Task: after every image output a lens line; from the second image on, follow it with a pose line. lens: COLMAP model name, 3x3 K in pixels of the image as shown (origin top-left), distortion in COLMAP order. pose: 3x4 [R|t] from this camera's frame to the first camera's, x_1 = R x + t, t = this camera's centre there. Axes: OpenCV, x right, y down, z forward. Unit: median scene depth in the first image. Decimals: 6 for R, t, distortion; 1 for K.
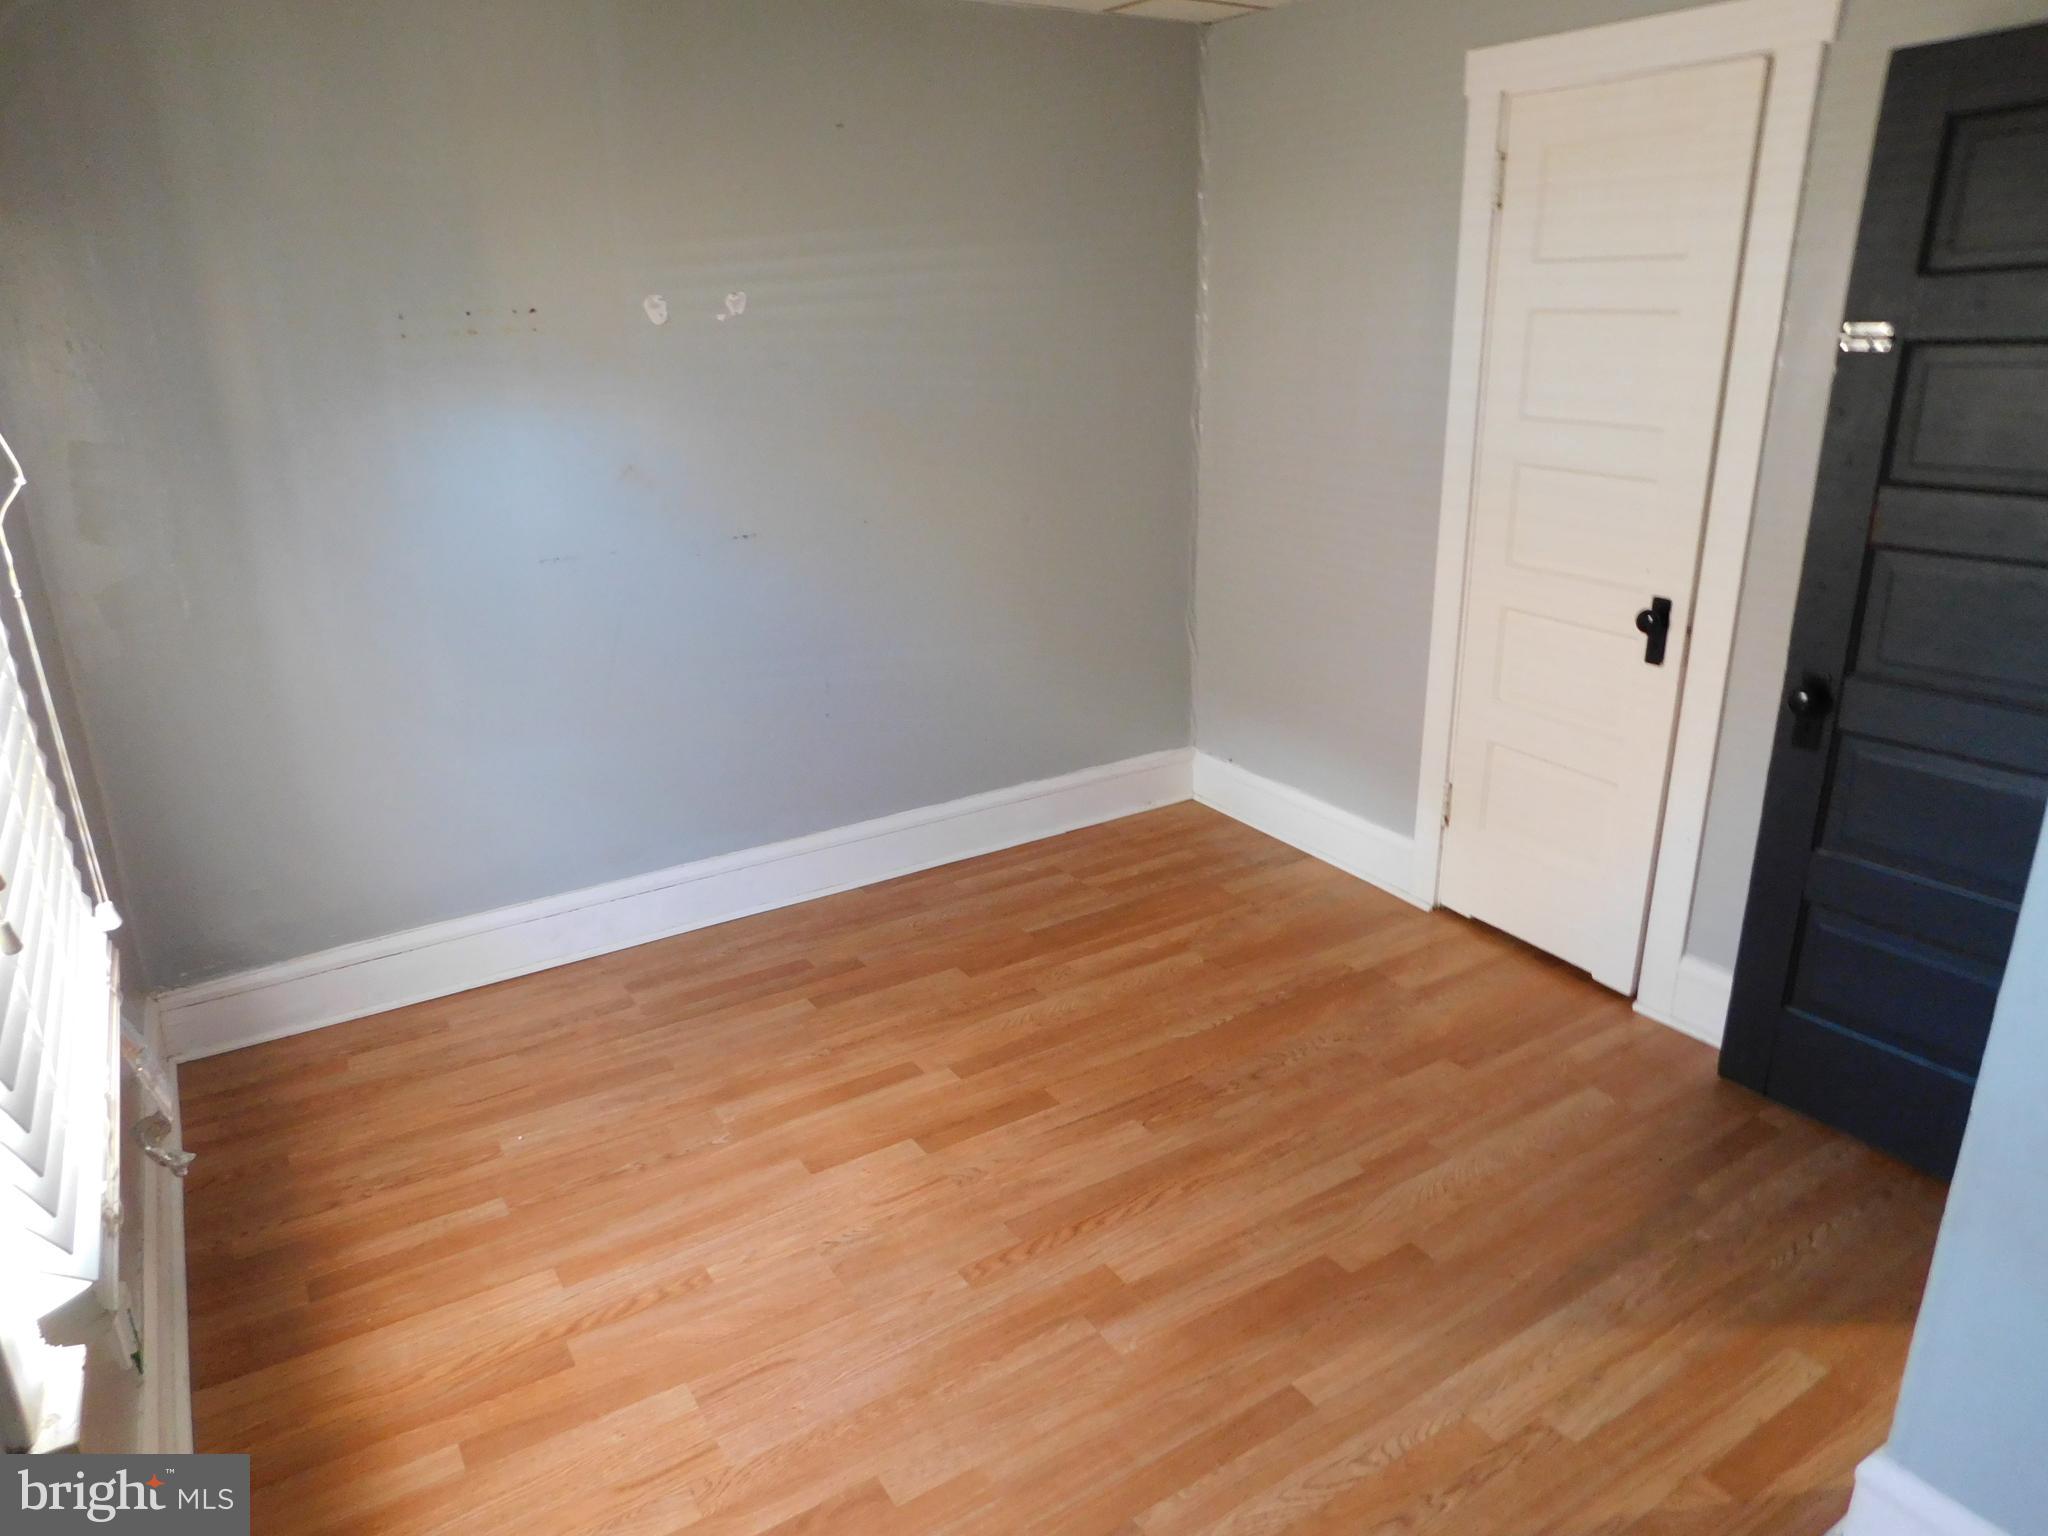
lens RADIAL K [[1369.4, 0, 1025.9], [0, 1369.4, 768.2], [0, 0, 1]] dist [-0.055499, 0.054811]
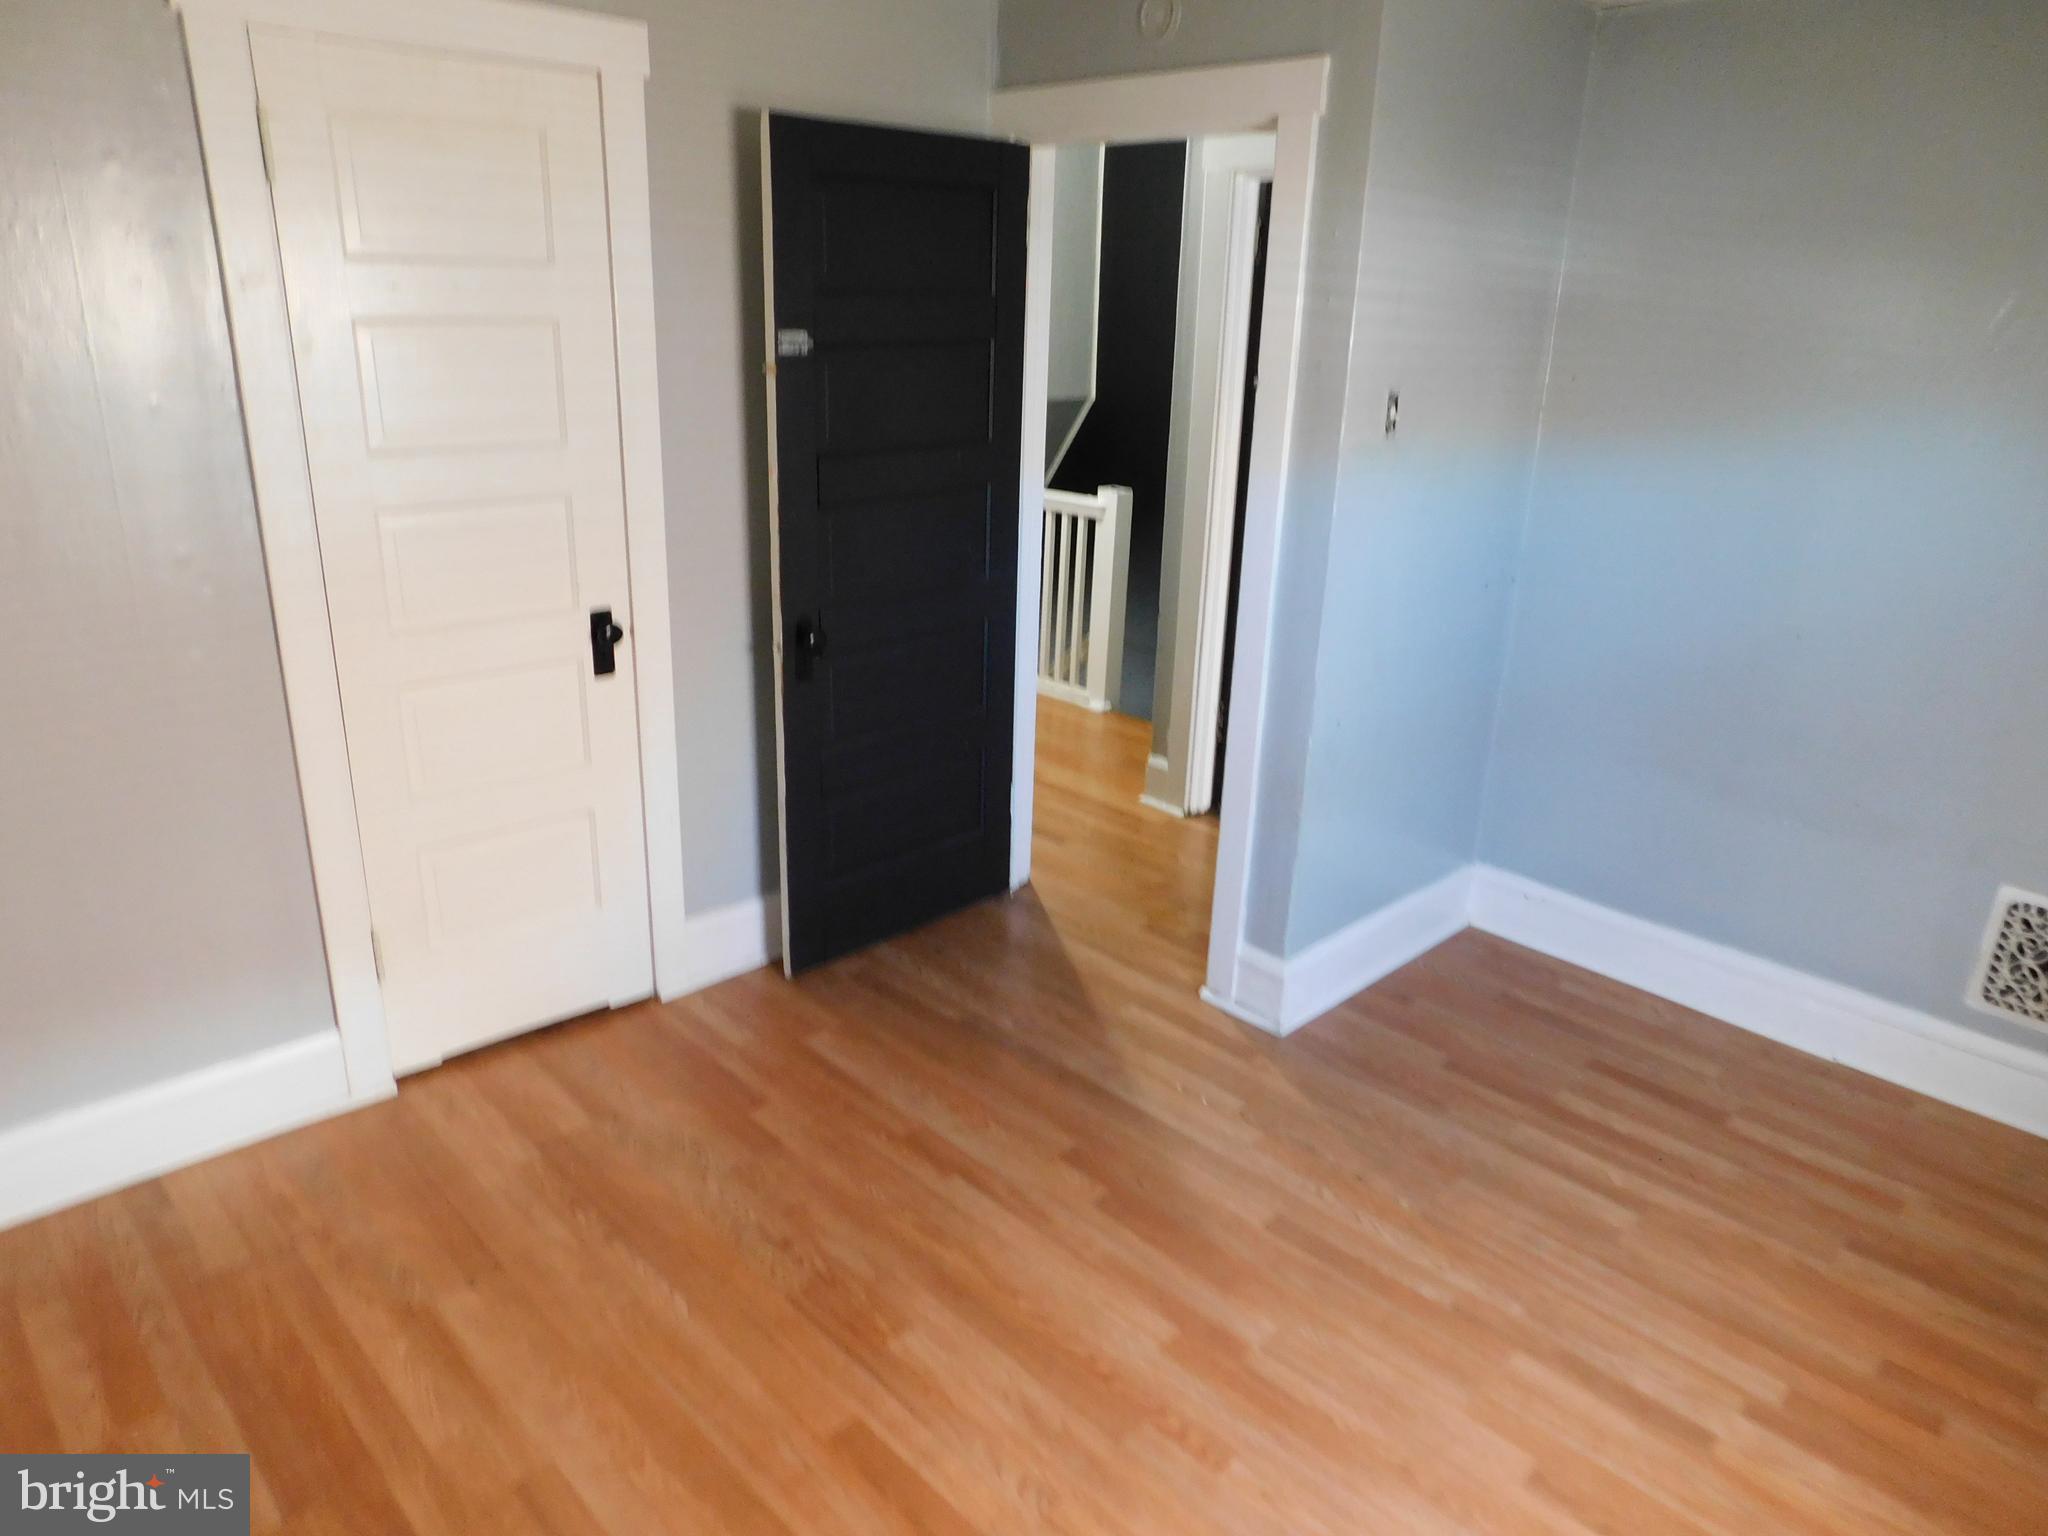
lens RADIAL K [[1369.4, 0, 1009.5], [0, 1369.4, 776.2], [0, 0, 1]] dist [-0.055499, 0.054811]
pose [[-0.197162, -0.319938, 0.926697, -0.561170], [0.294527, 0.882256, 0.367258, -0.304398], [-0.935083, 0.345347, -0.079717, 0.870900]]
